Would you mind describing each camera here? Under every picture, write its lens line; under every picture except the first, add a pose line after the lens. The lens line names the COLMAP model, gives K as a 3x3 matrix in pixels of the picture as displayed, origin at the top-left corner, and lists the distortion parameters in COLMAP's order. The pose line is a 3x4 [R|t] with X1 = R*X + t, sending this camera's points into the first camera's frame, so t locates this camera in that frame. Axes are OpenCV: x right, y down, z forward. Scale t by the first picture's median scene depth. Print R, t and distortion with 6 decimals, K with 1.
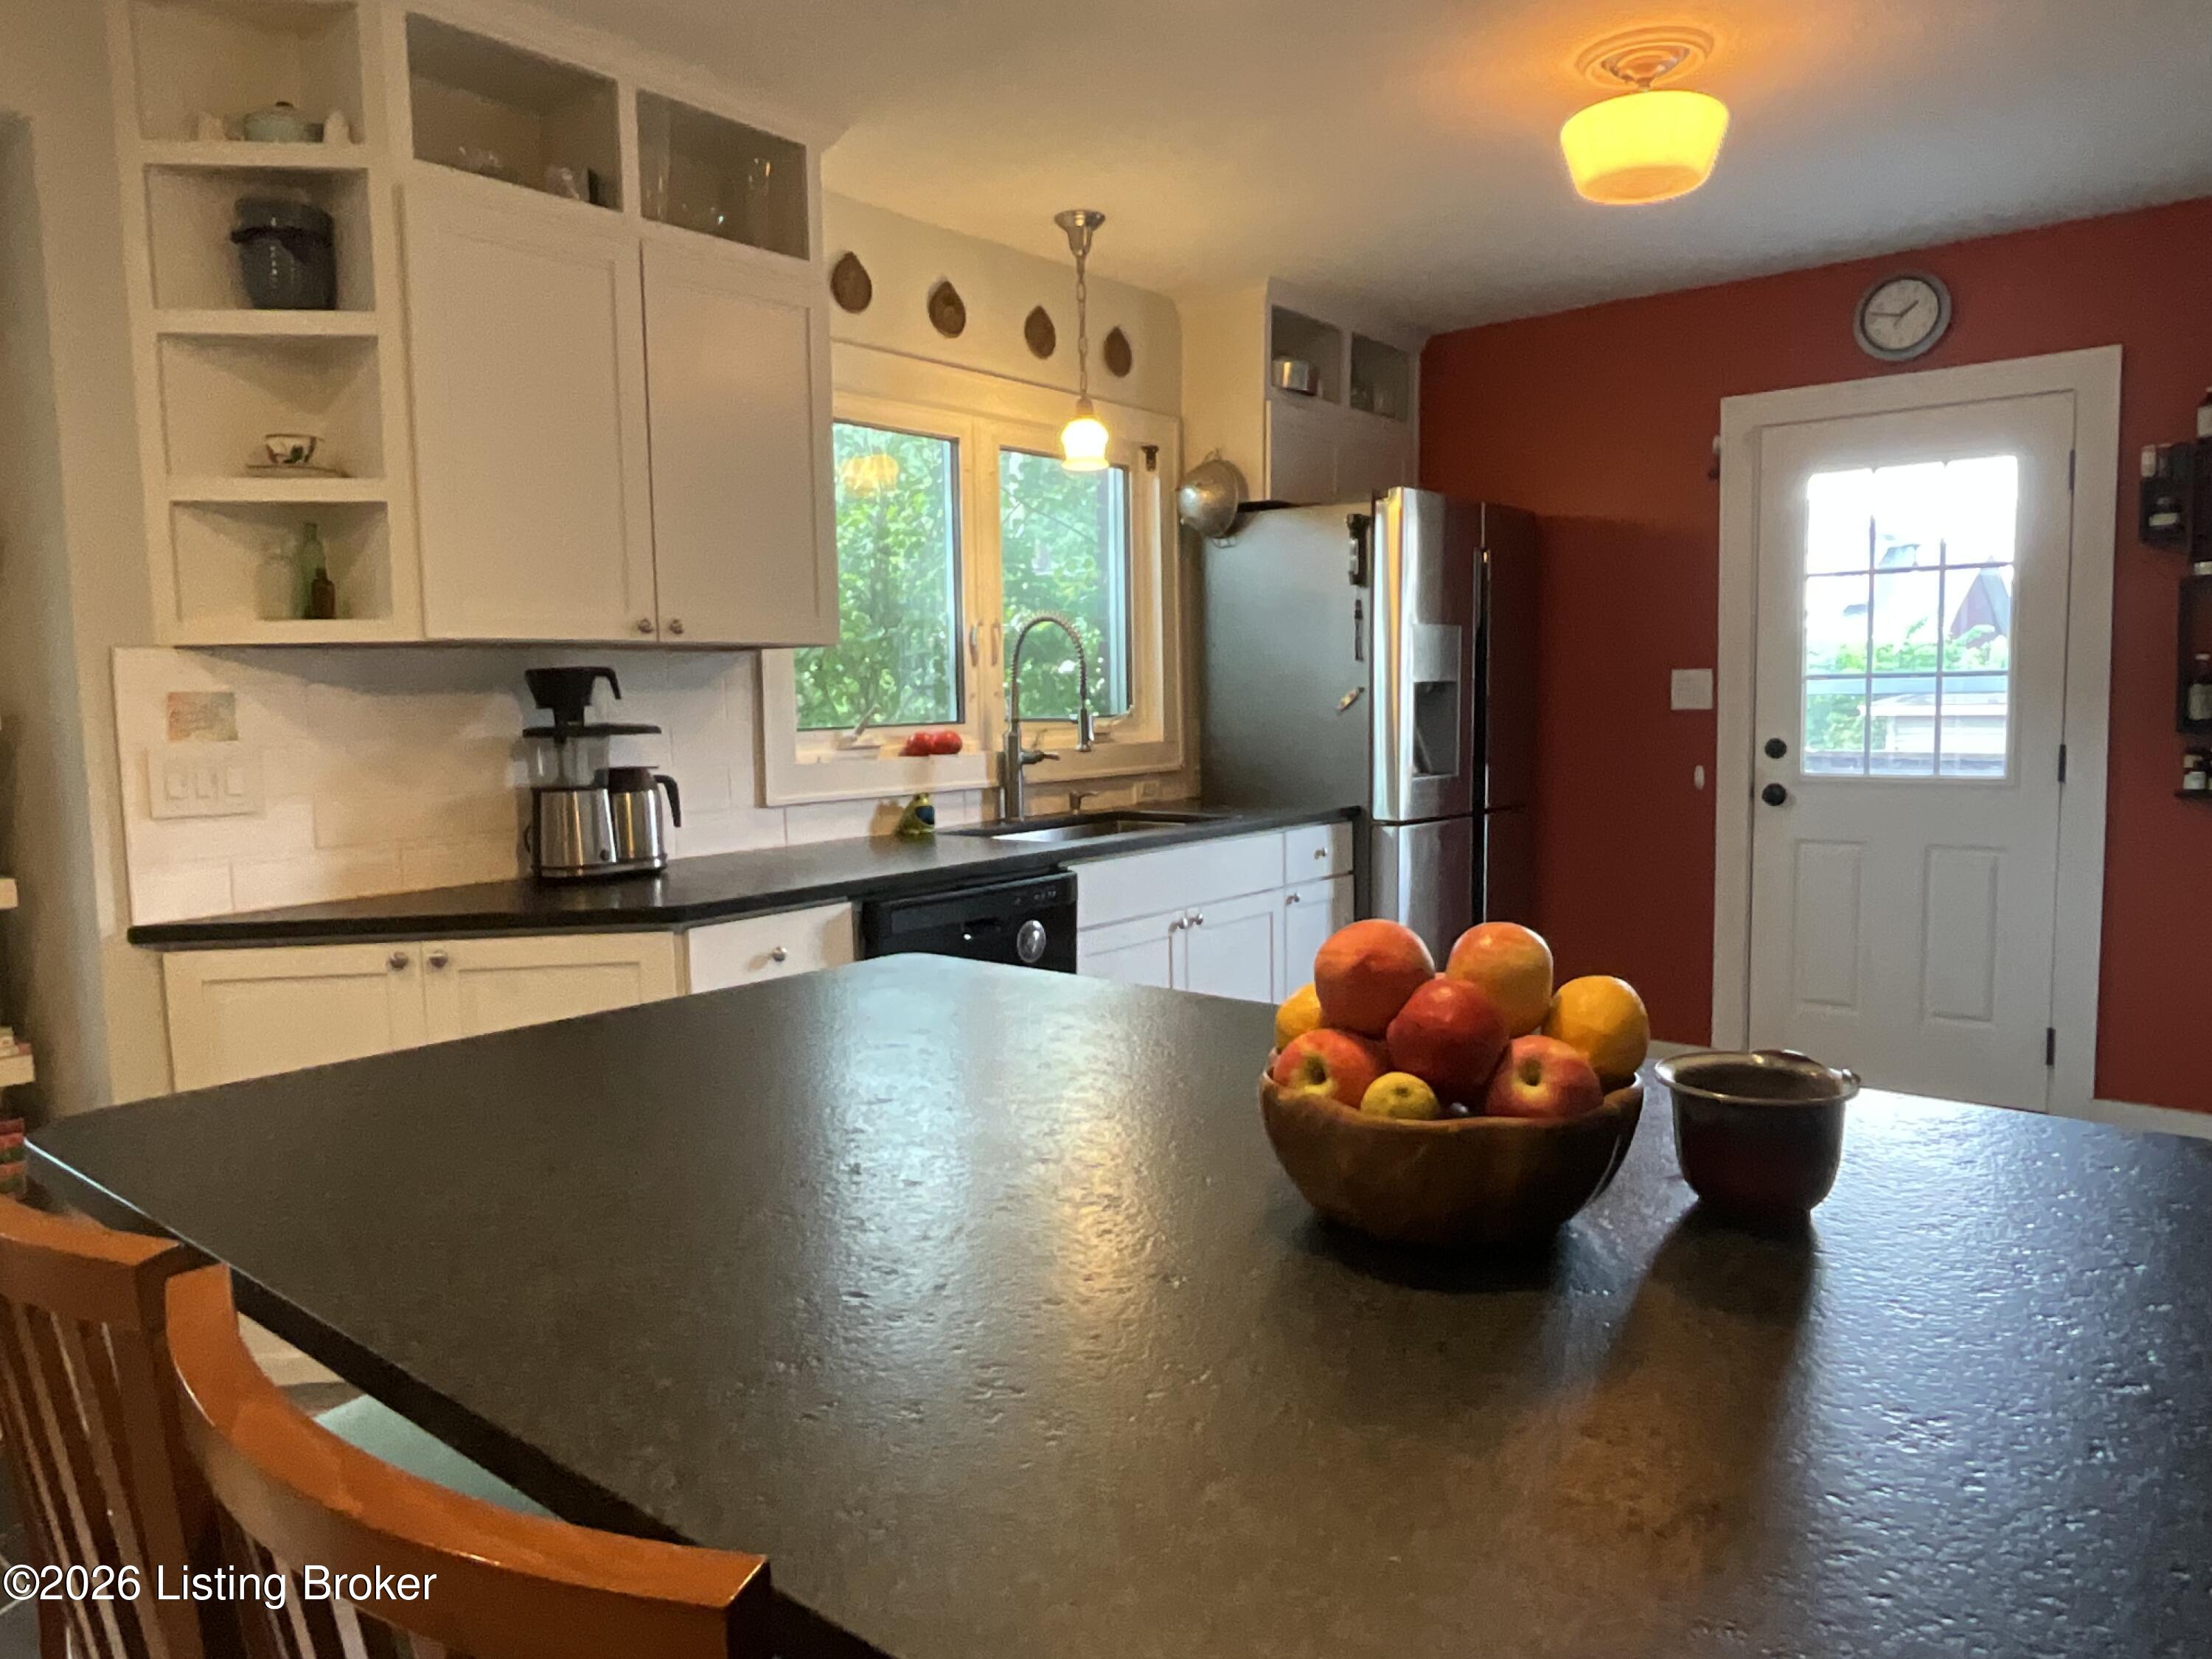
lens RADIAL K [[1469.6, 0, 1106.0], [0, 1469.6, 829.5], [0, 0, 1]] dist [-0.021712, -0.000478]
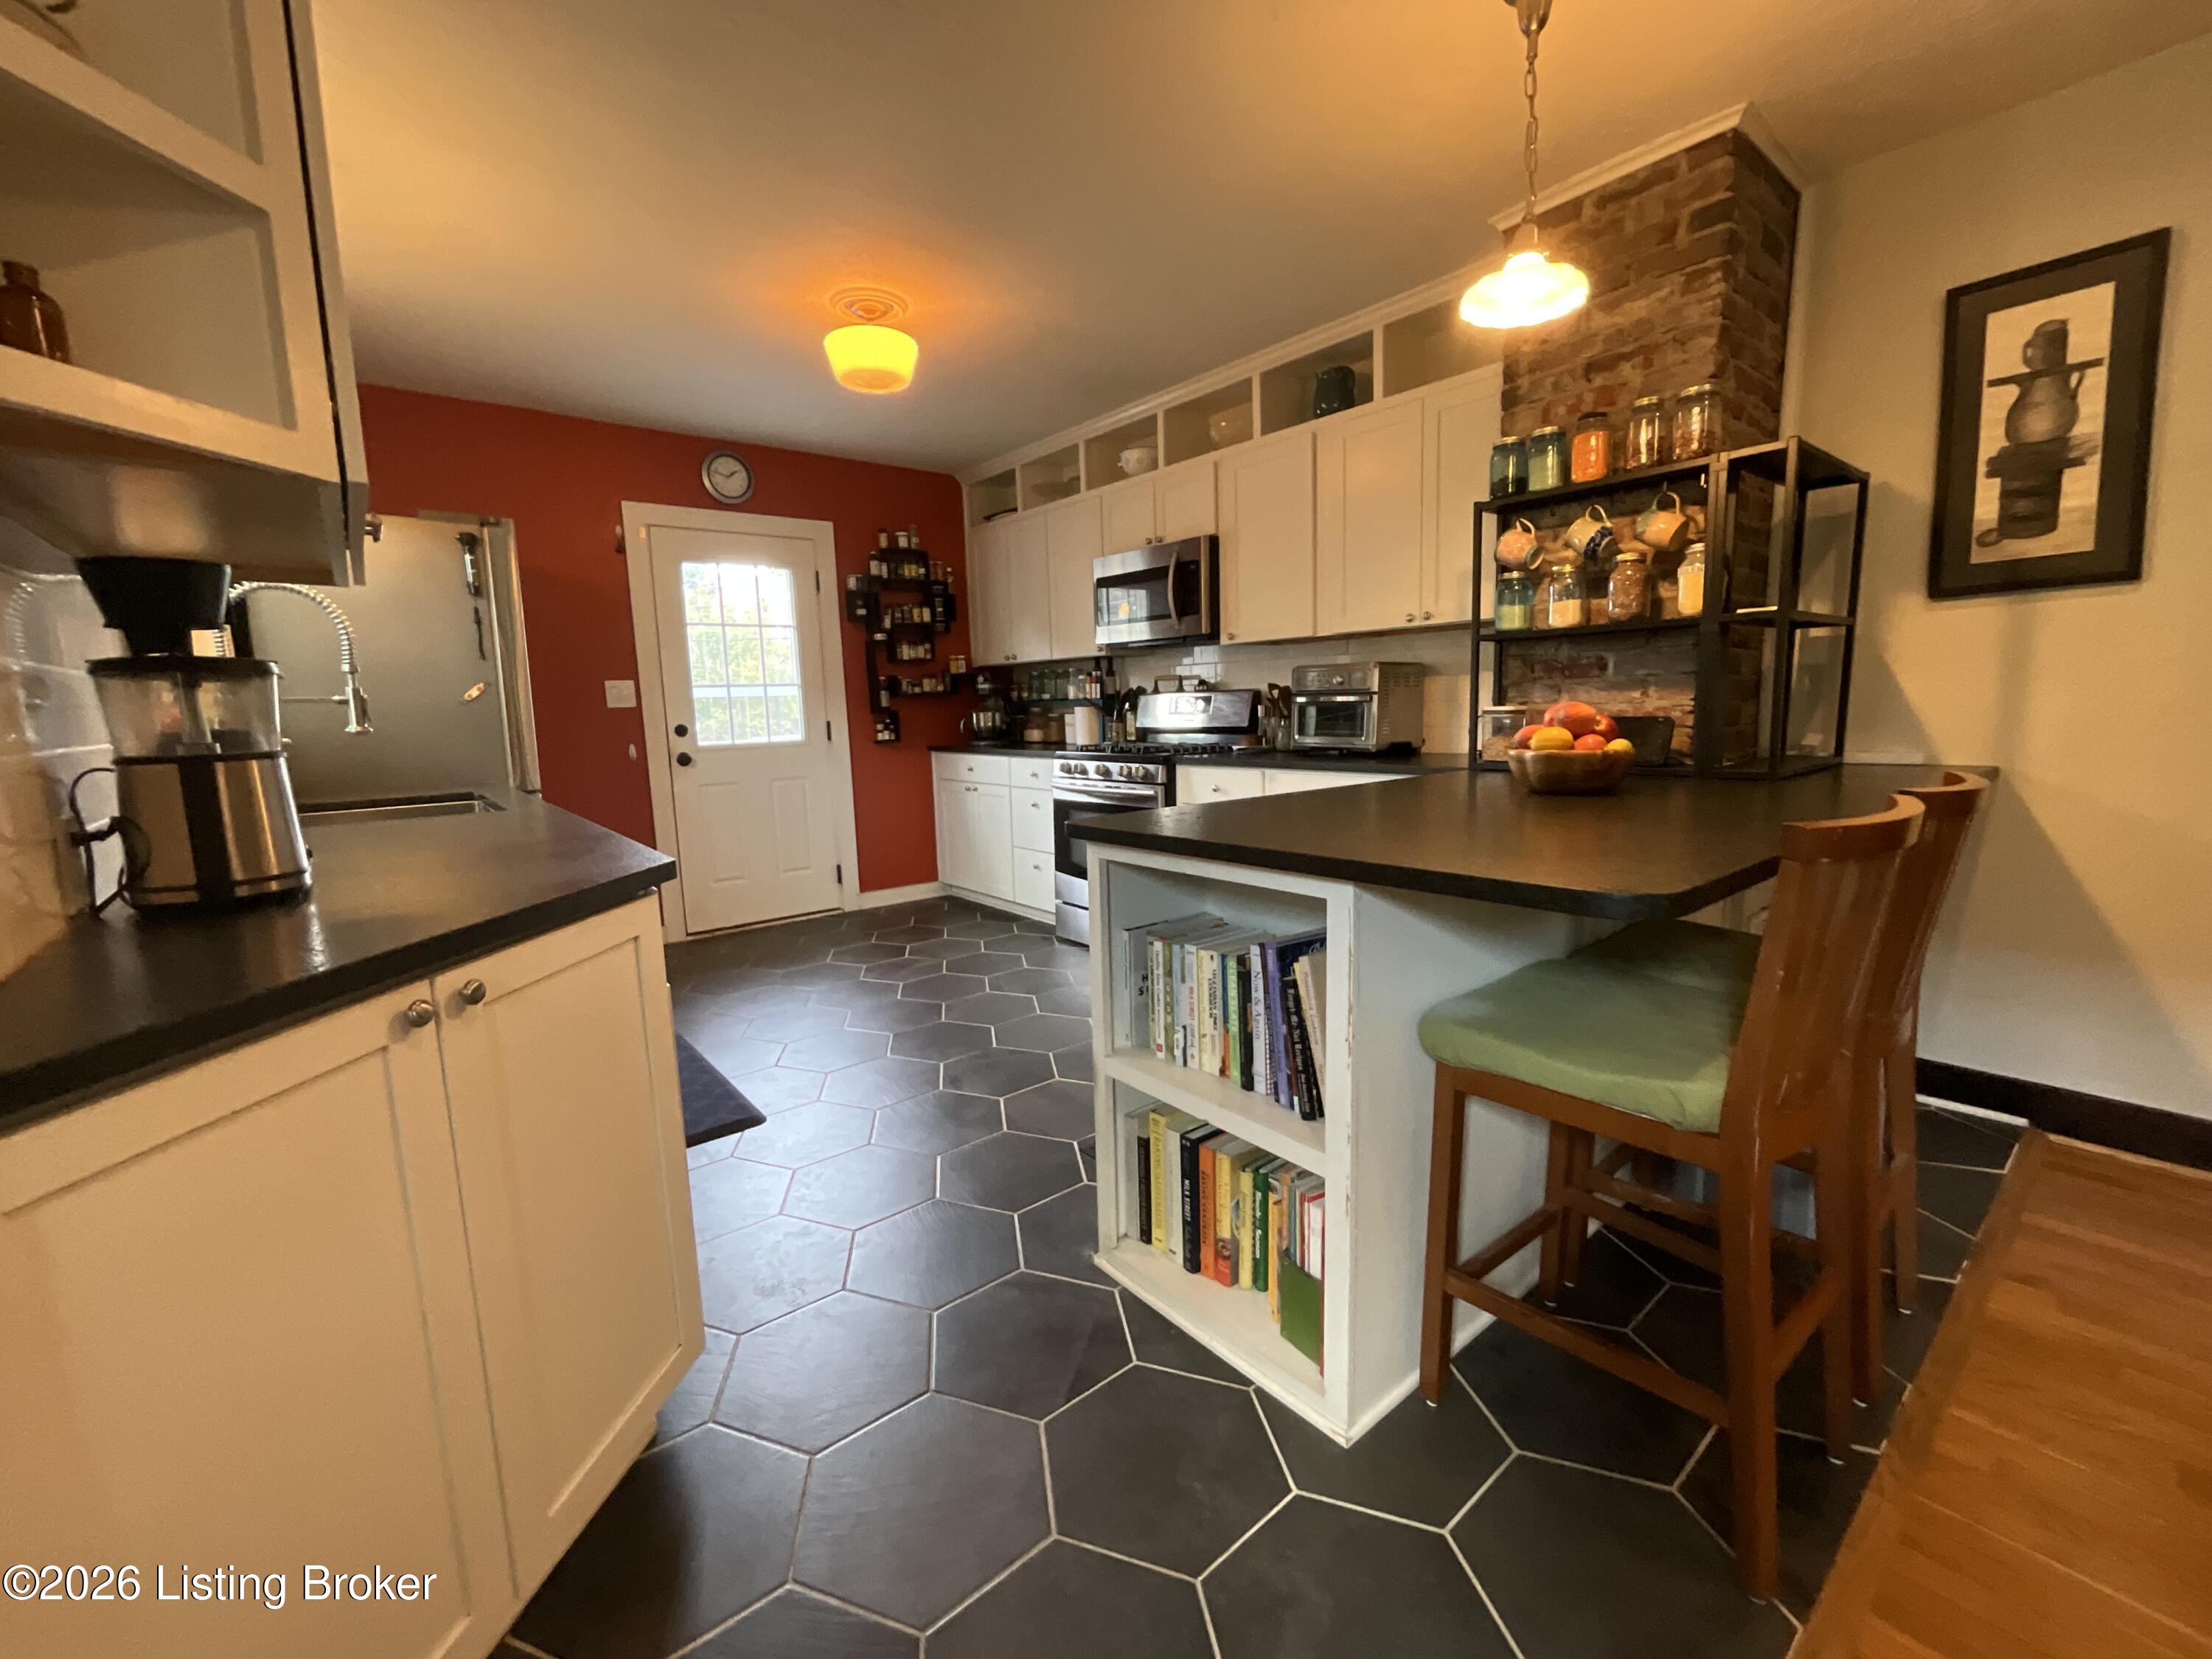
lens RADIAL K [[898.5, 0, 1111.8], [0, 898.5, 829.1], [0, 0, 1]] dist [0.001133, 0.000350]
pose [[0.187404, -0.123841, 0.974445, -0.466011], [0.115570, 0.987911, 0.103326, 0.004865], [-0.975461, 0.093253, 0.199451, 0.376428]]
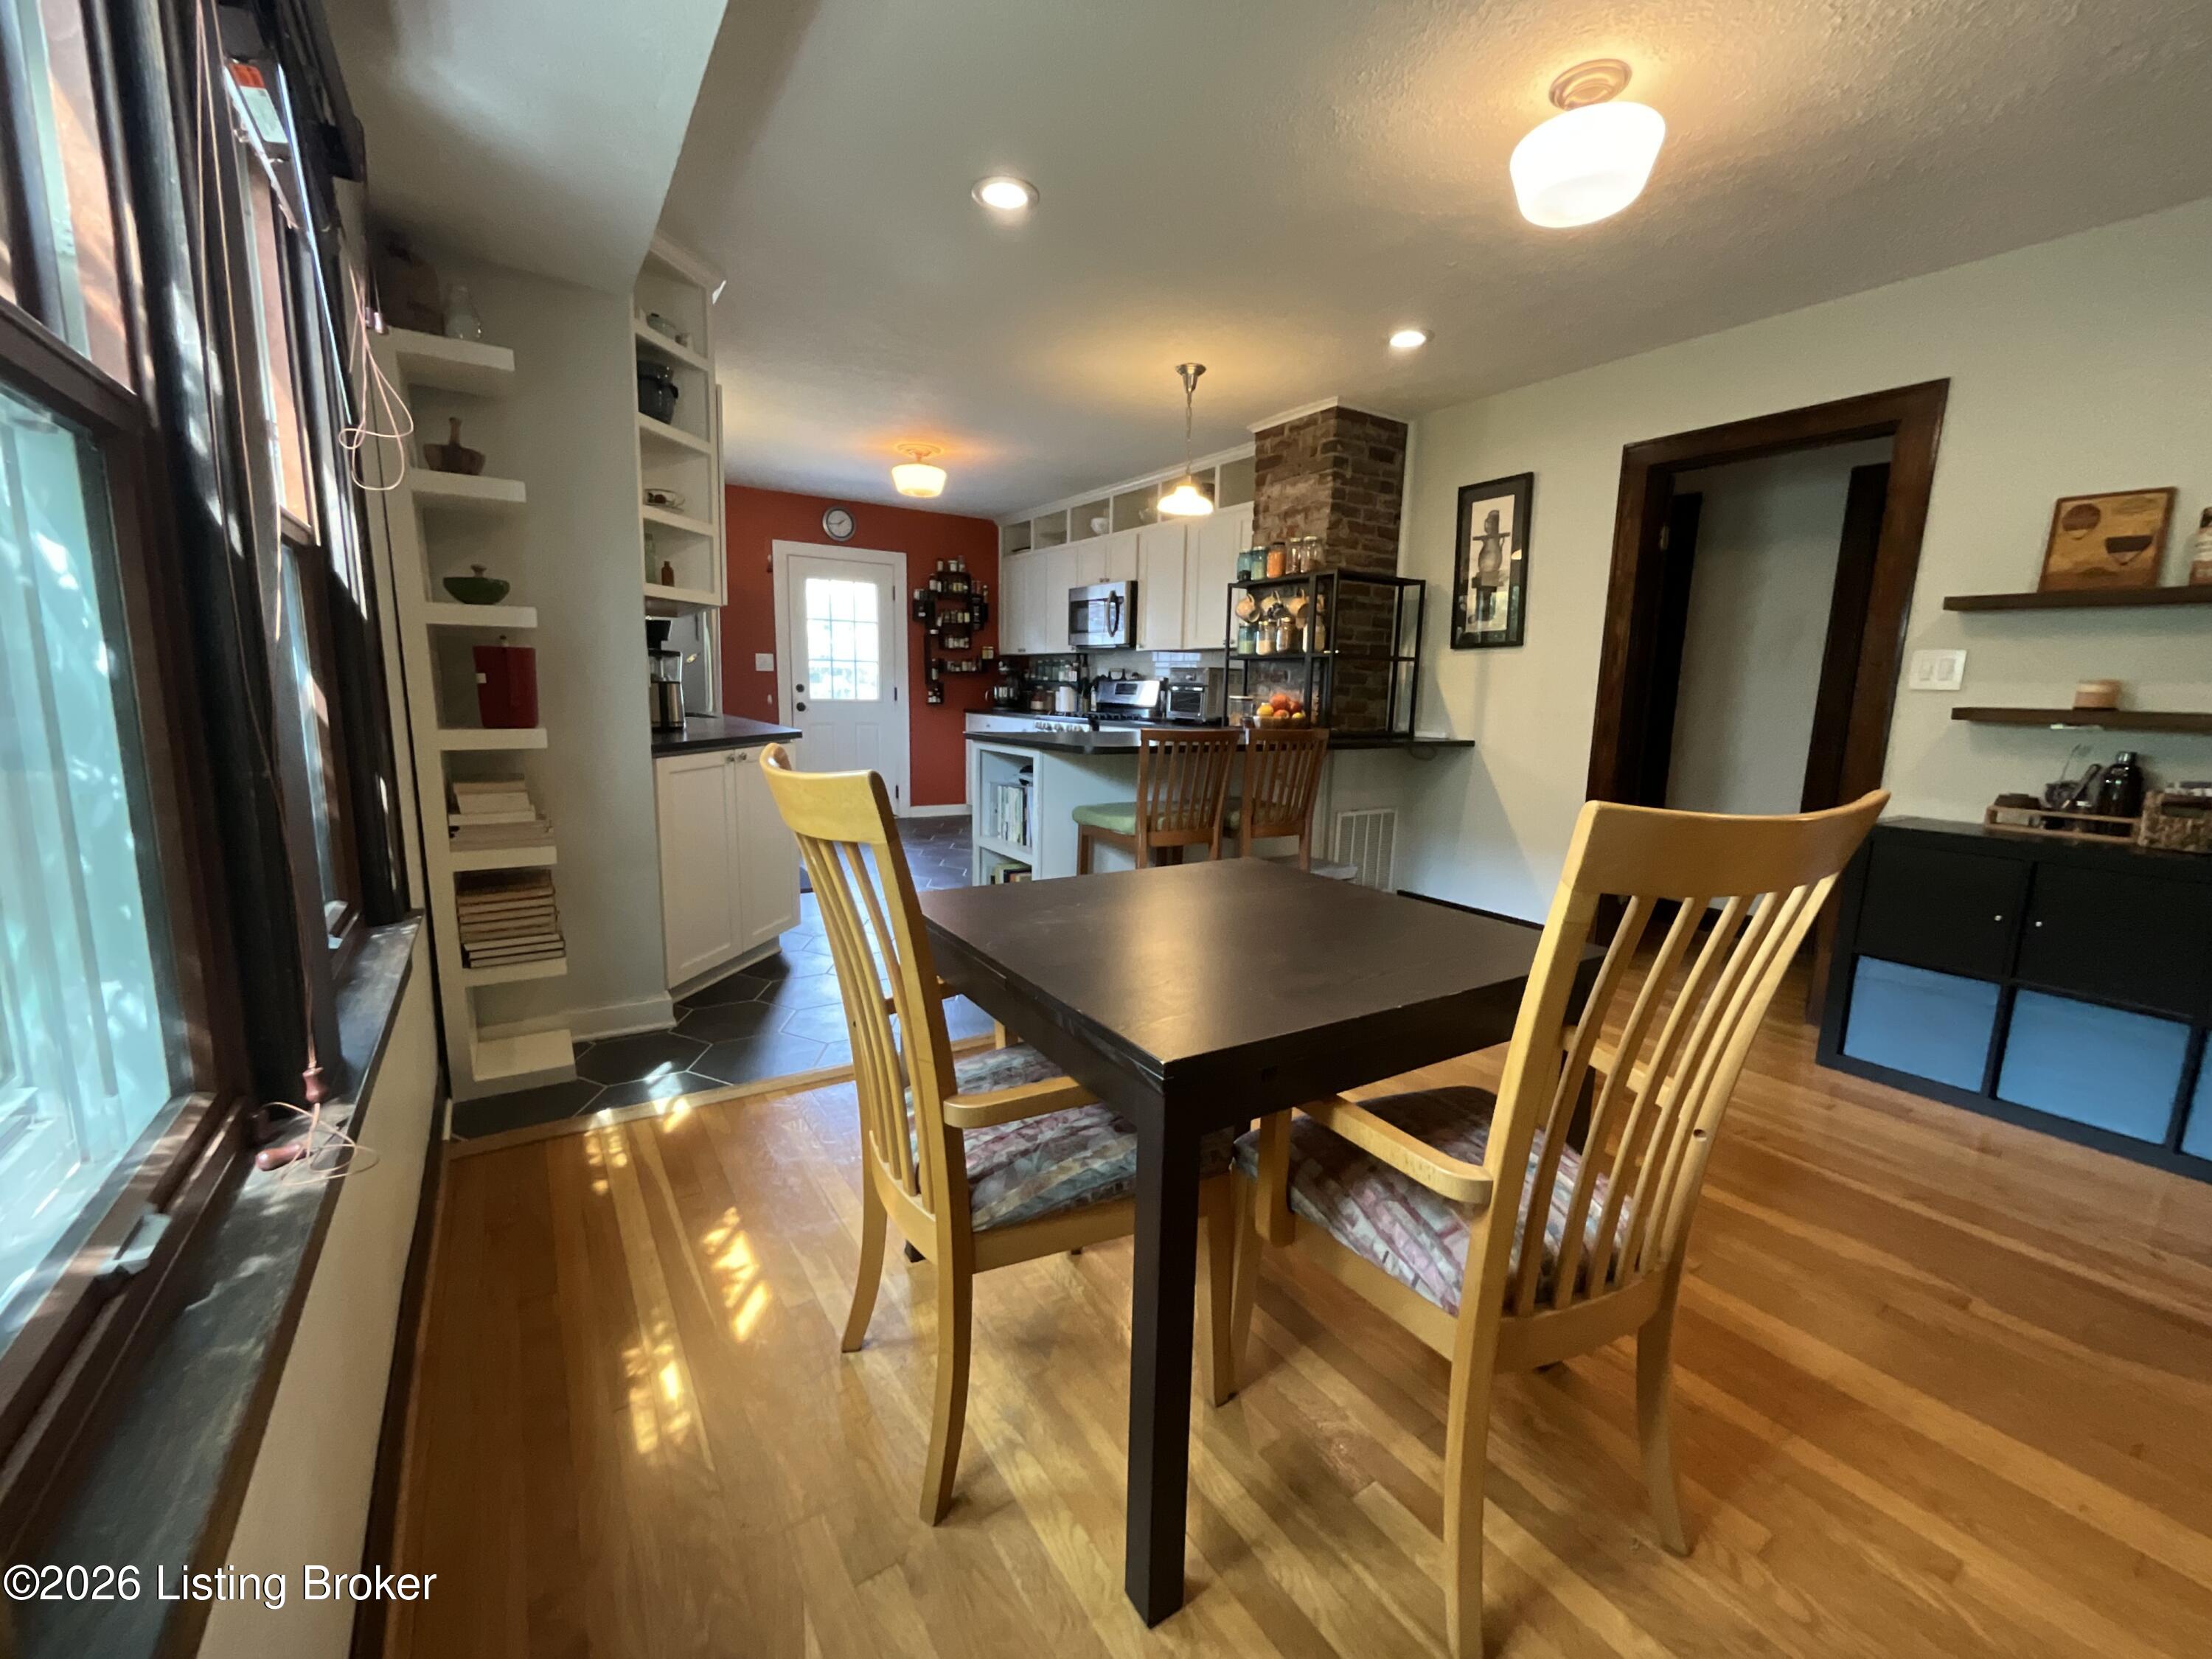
lens RADIAL K [[898.5, 0, 1111.8], [0, 898.5, 829.1], [0, 0, 1]] dist [0.001133, 0.000350]
pose [[0.291078, -0.123372, 0.948711, -0.935652], [0.059034, 0.992077, 0.110898, 0.047859], [-0.954876, 0.023726, 0.296055, 0.050487]]
